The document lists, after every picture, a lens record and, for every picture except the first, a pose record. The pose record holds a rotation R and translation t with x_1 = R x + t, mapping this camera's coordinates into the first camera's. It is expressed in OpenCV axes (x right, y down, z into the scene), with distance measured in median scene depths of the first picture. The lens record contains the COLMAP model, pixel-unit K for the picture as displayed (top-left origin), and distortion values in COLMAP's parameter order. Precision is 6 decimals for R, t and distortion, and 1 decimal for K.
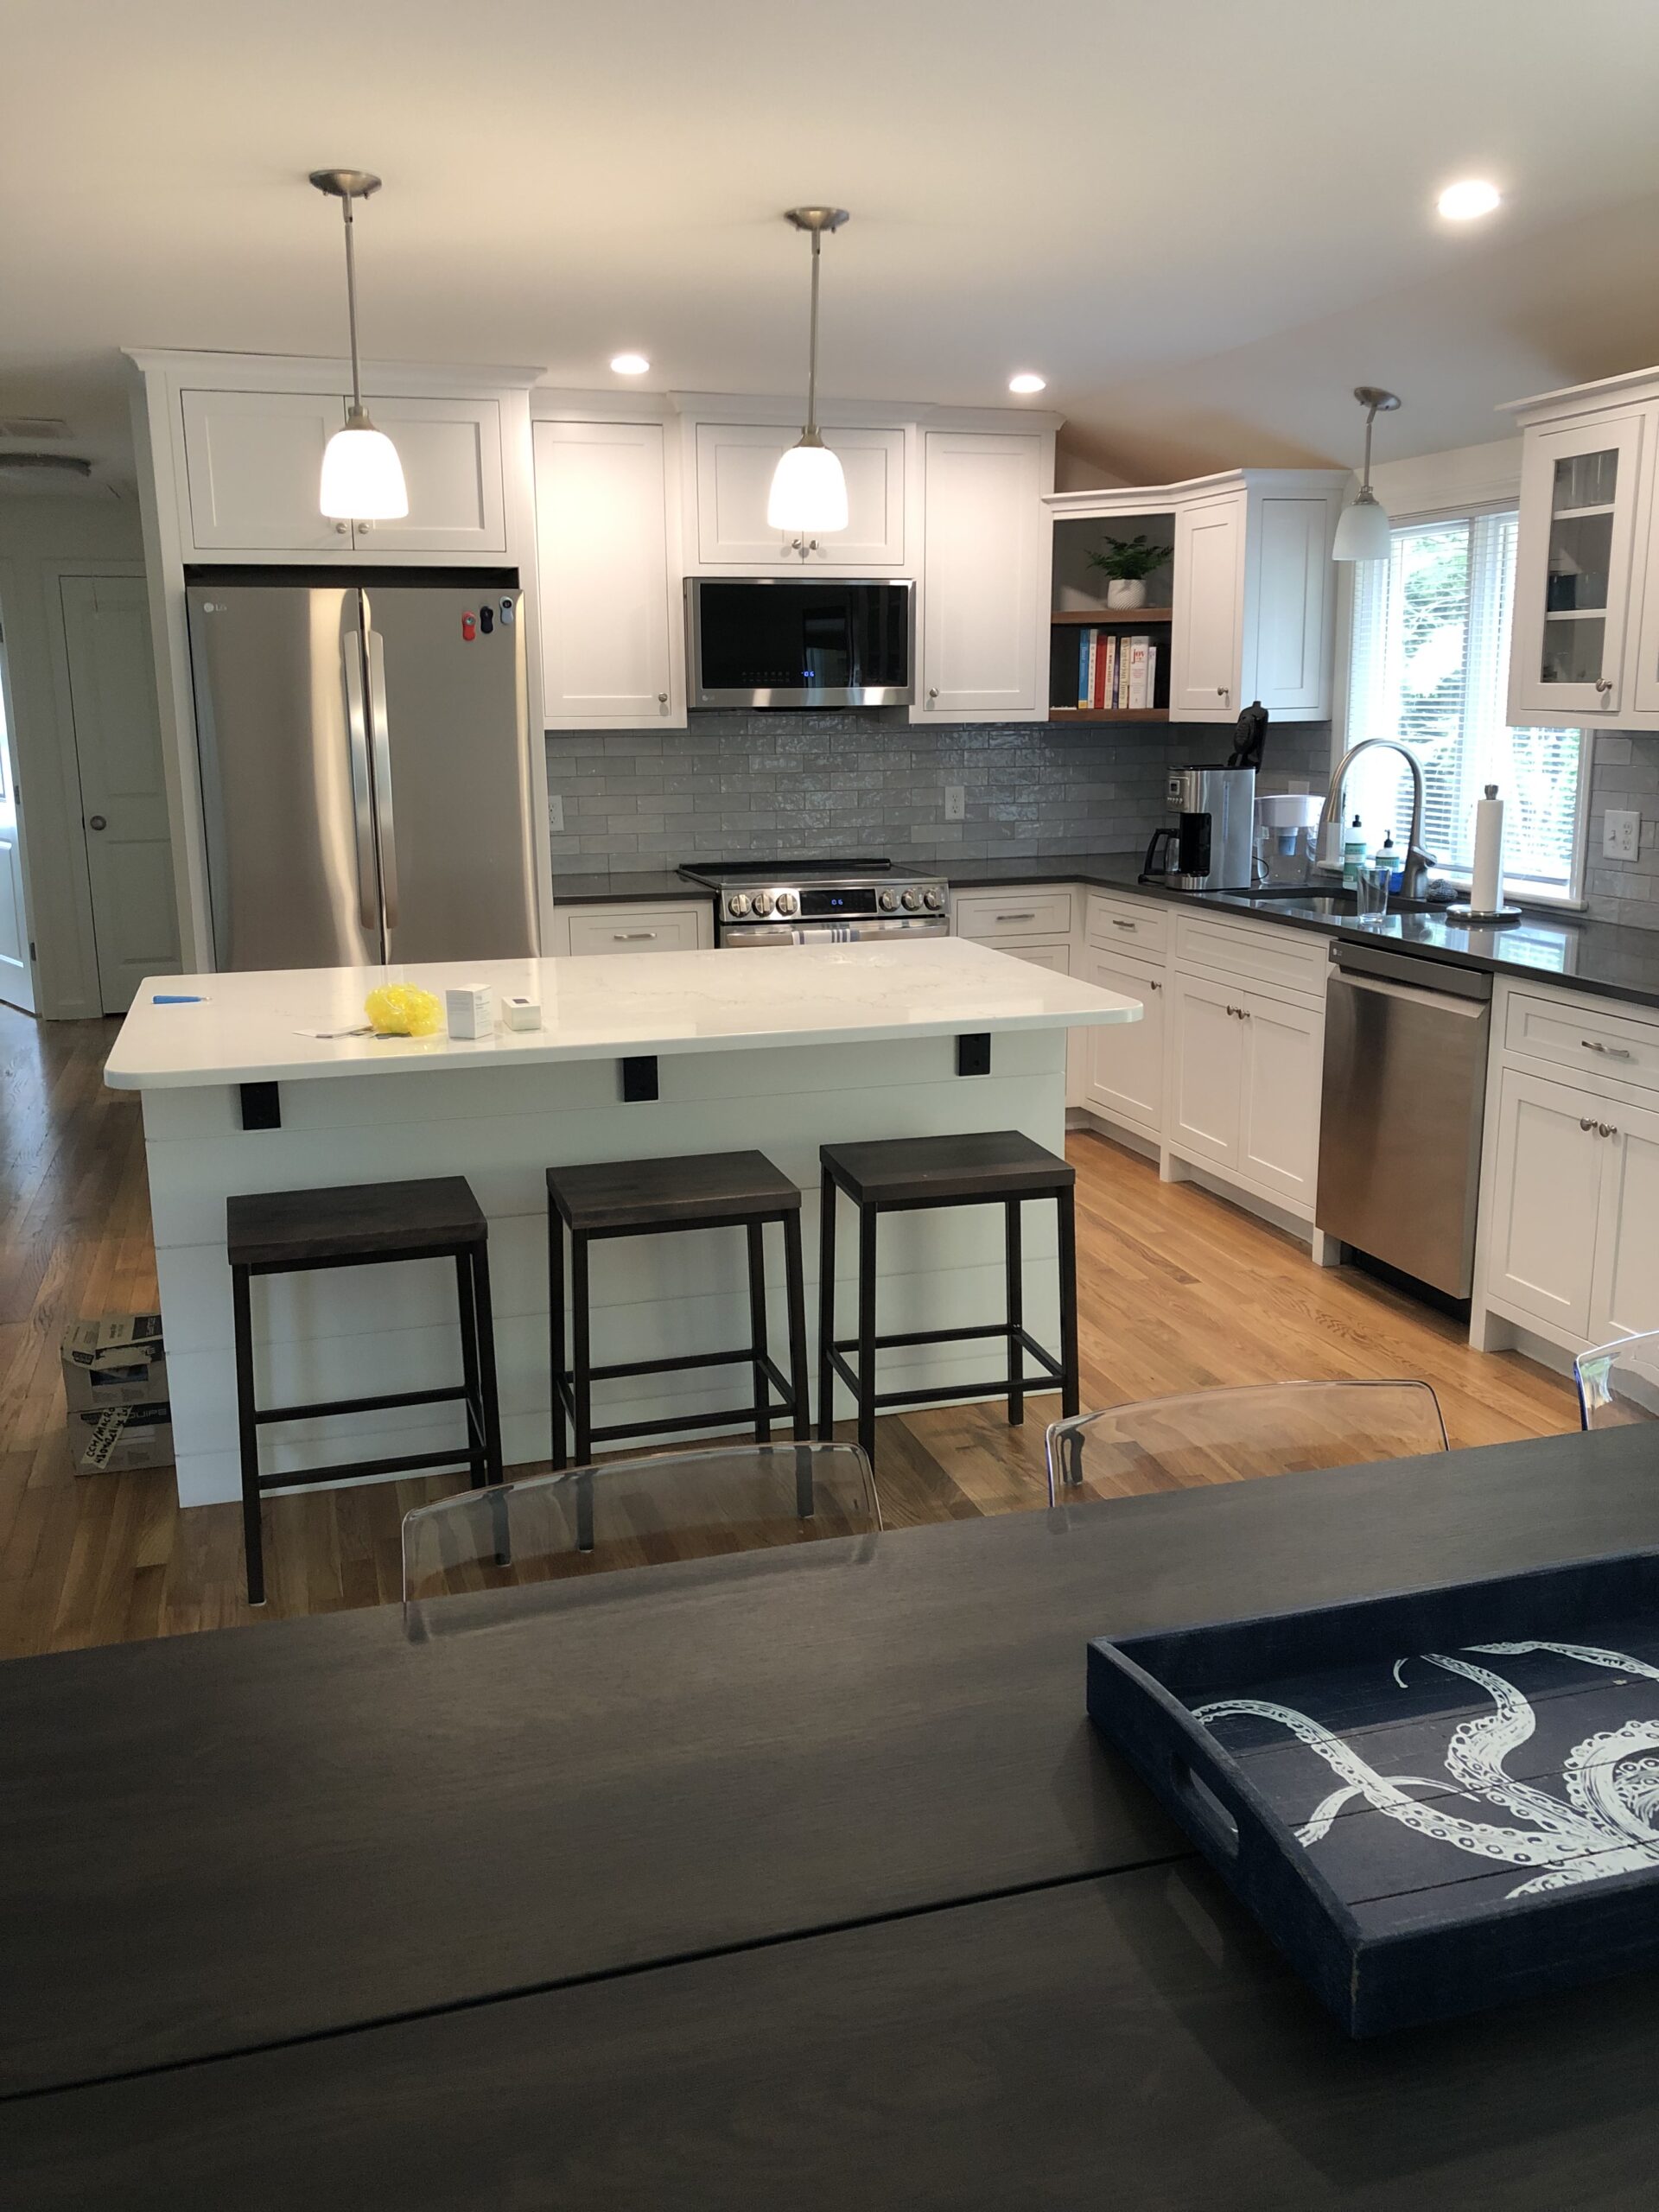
lens RADIAL K [[1795.7, 0, 813.2], [0, 1795.7, 1089.9], [0, 0, 1]] dist [0.092686, -0.174531]
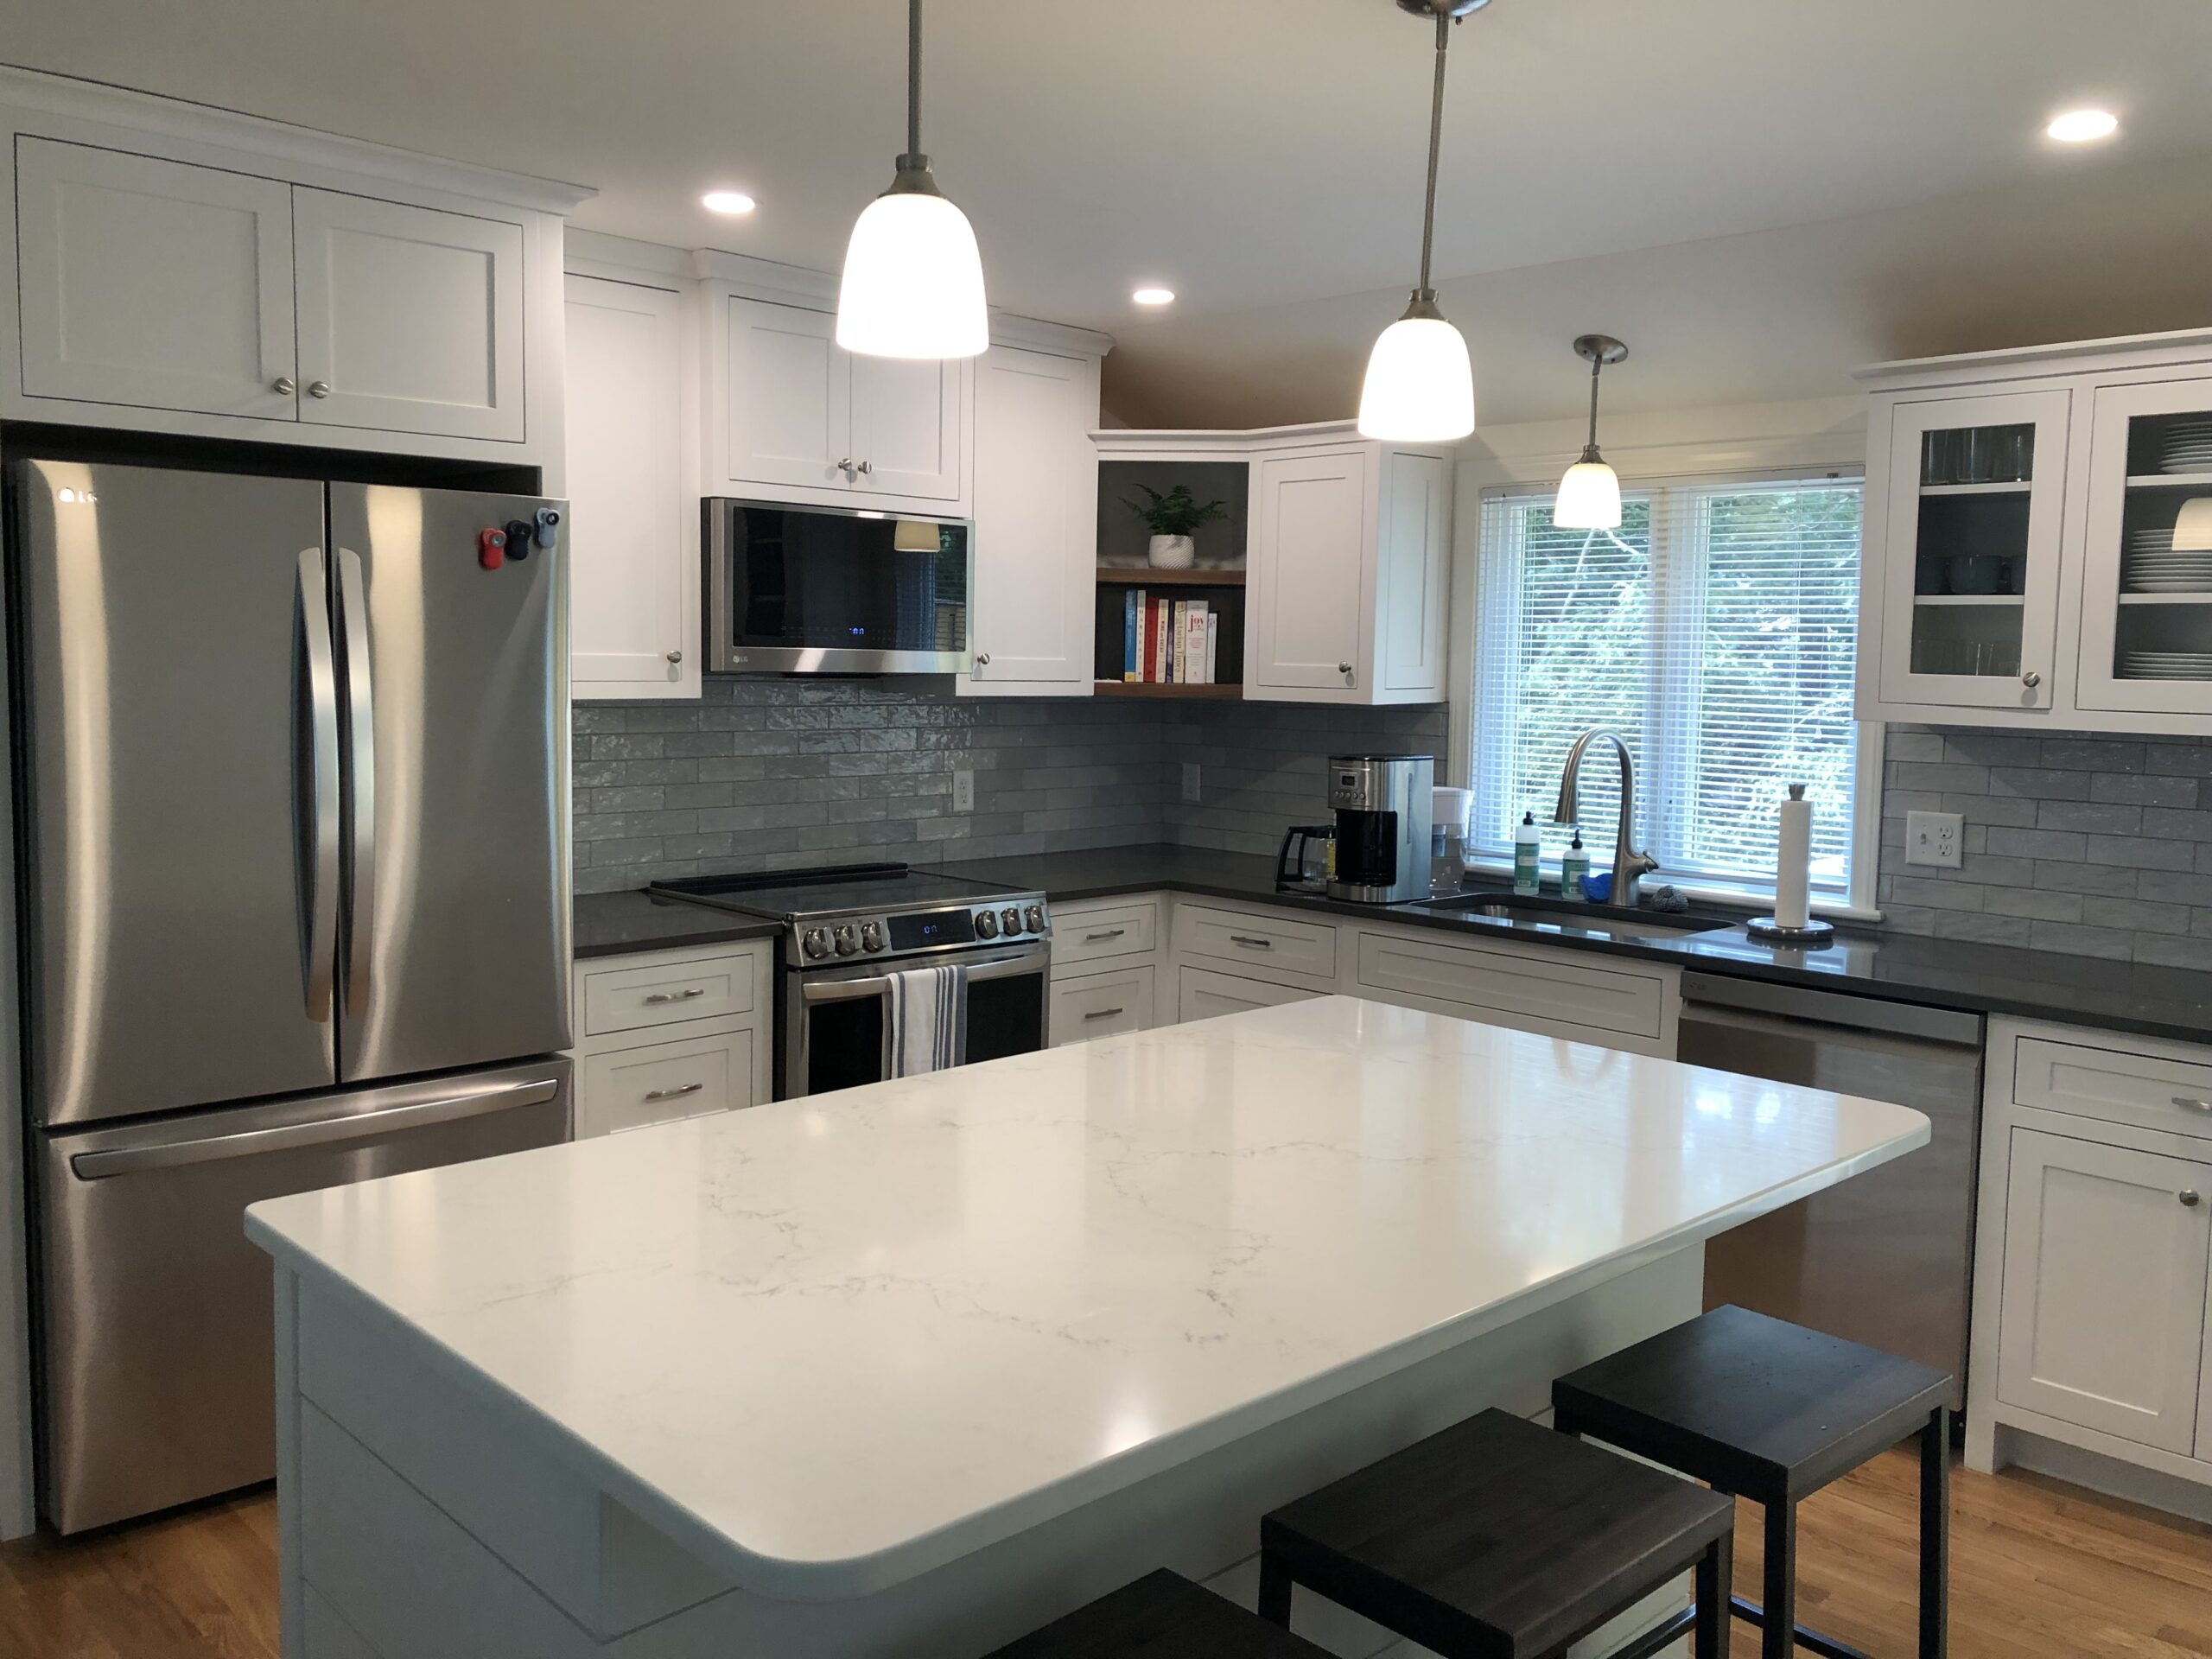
lens RADIAL K [[1795.7, 0, 1103.1], [0, 1795.7, 823.0], [0, 0, 1]] dist [0.092686, -0.174531]
pose [[0.890707, -0.017829, 0.454229, -0.270182], [0.071992, 0.992153, -0.102227, -0.069351], [-0.448841, 0.123755, 0.885001, 0.308995]]
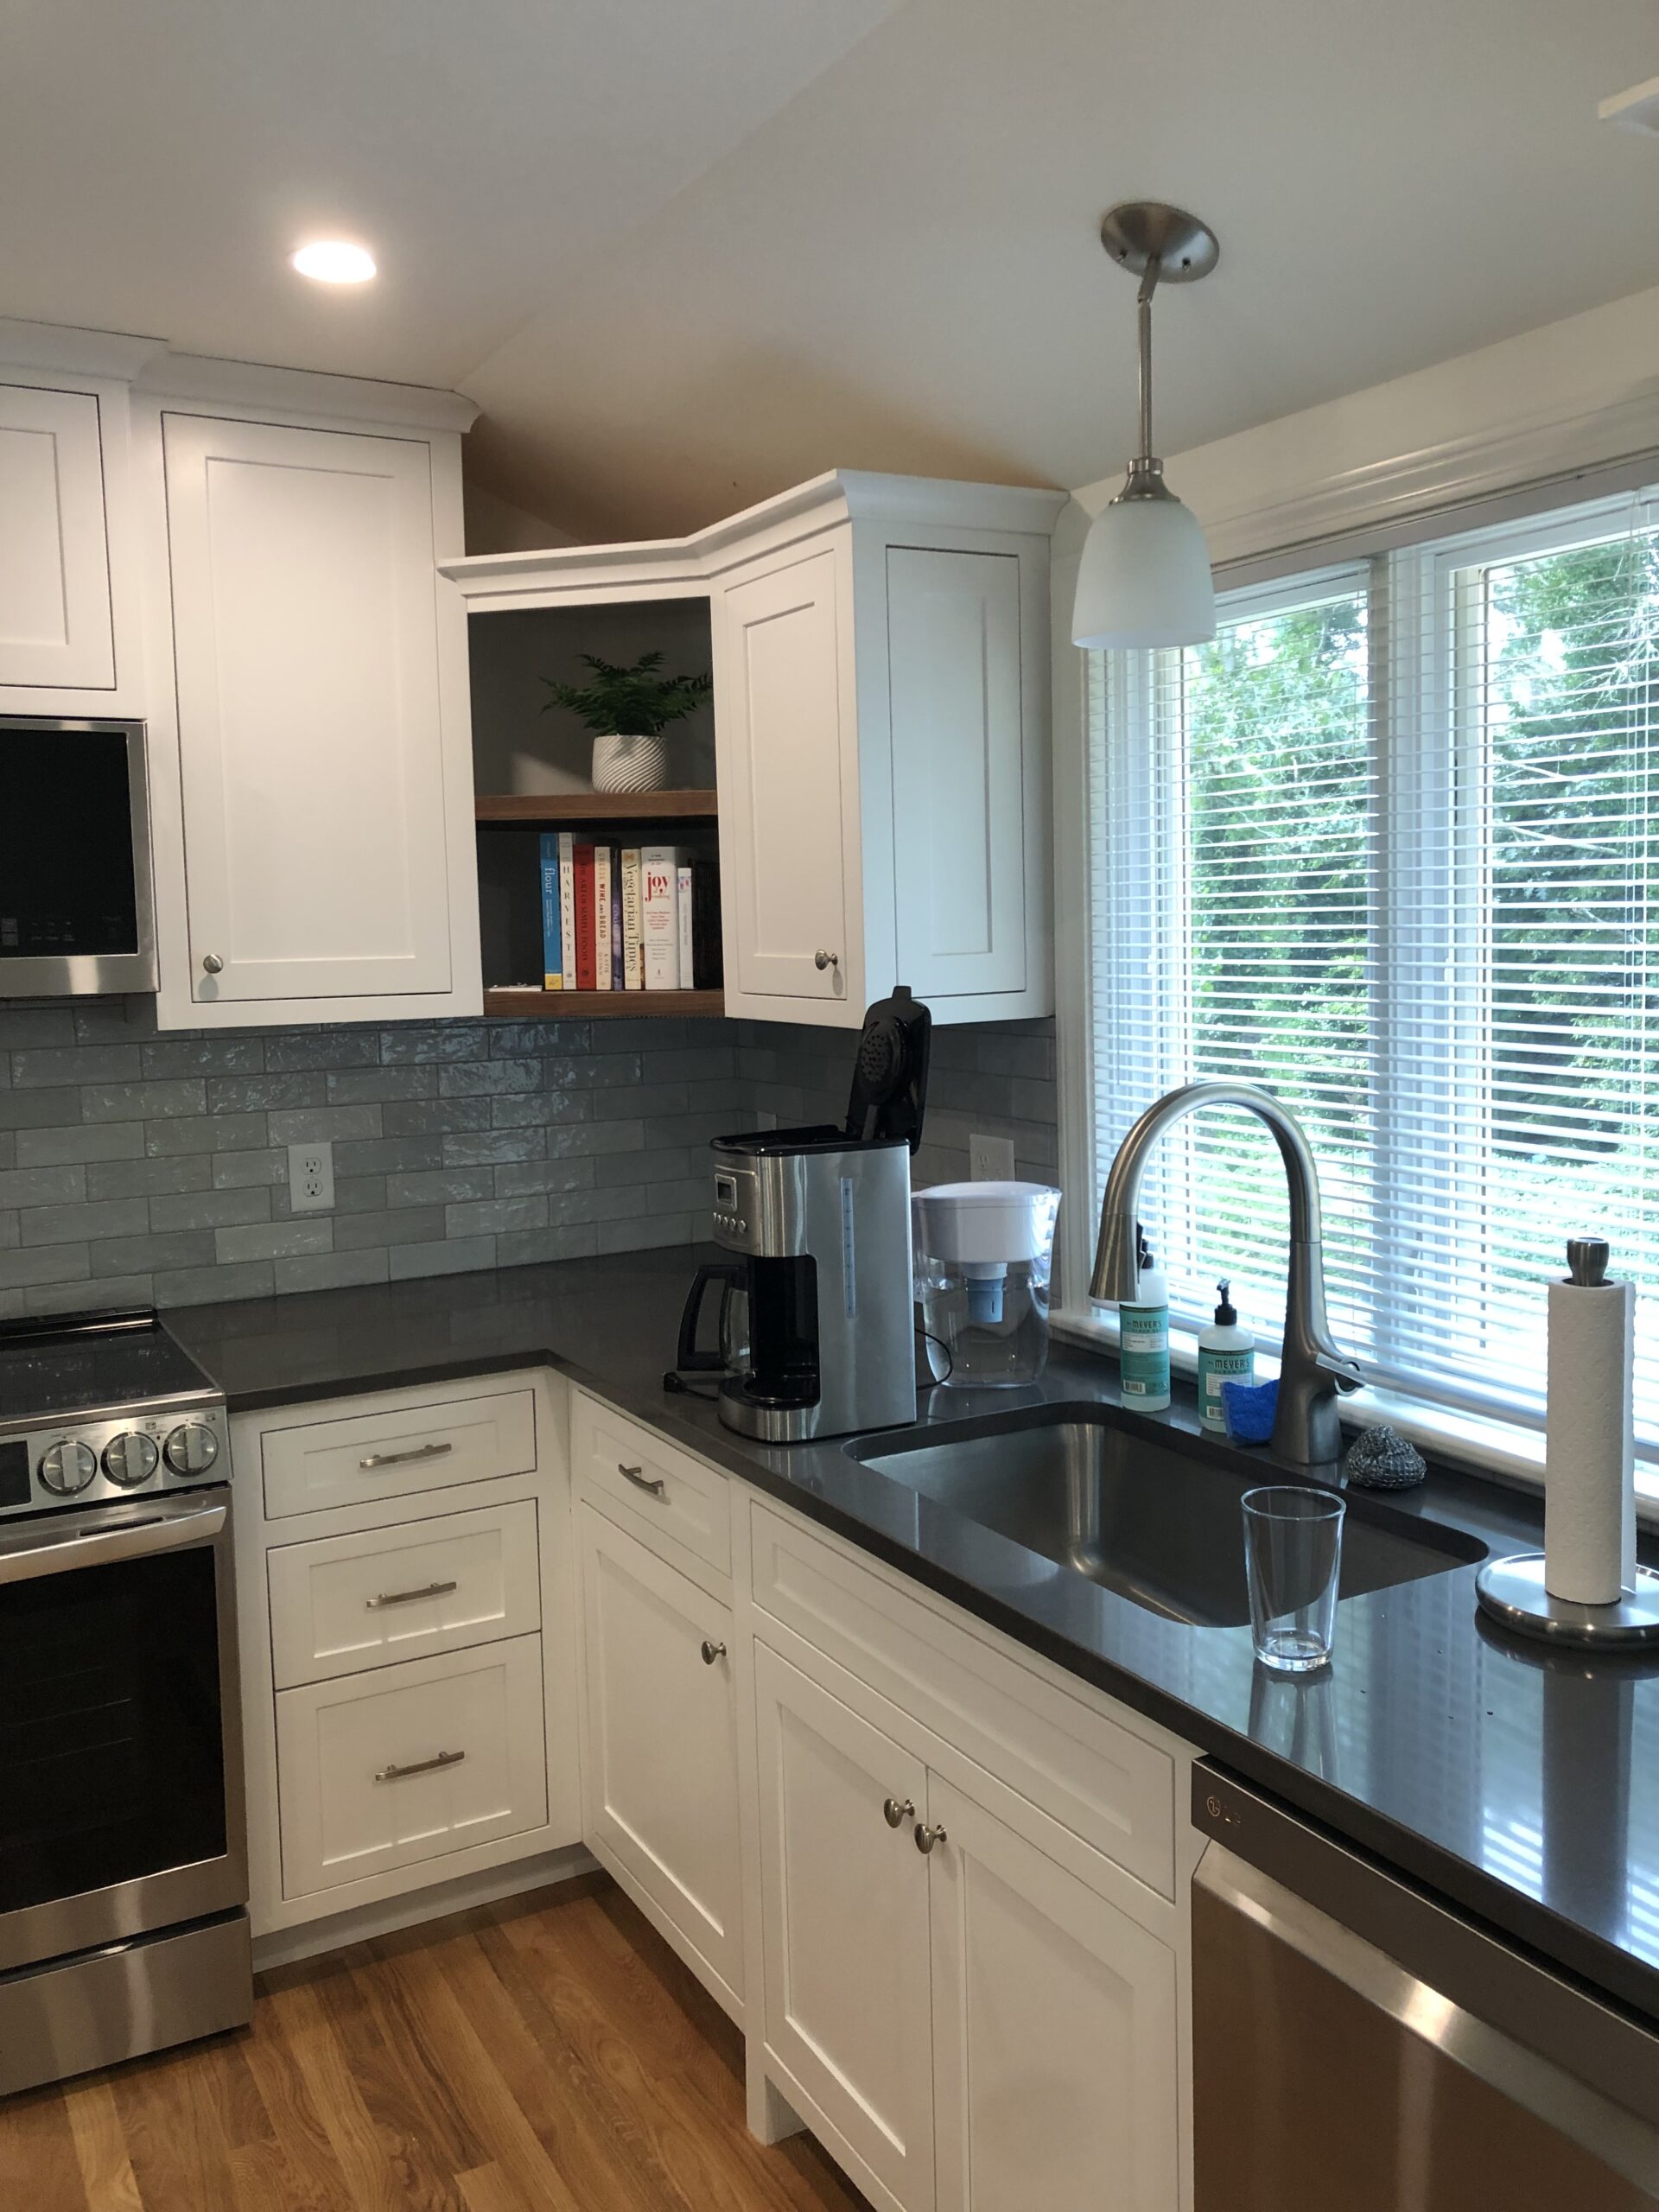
lens RADIAL K [[1796.7, 0, 872.0], [0, 1796.7, 1071.5], [0, 0, 1]] dist [0.075603, -0.117477]
pose [[0.972558, -0.031049, 0.230579, 0.134167], [0.061563, 0.990074, -0.126349, -0.136539], [-0.224367, 0.137077, 0.964816, 0.572400]]
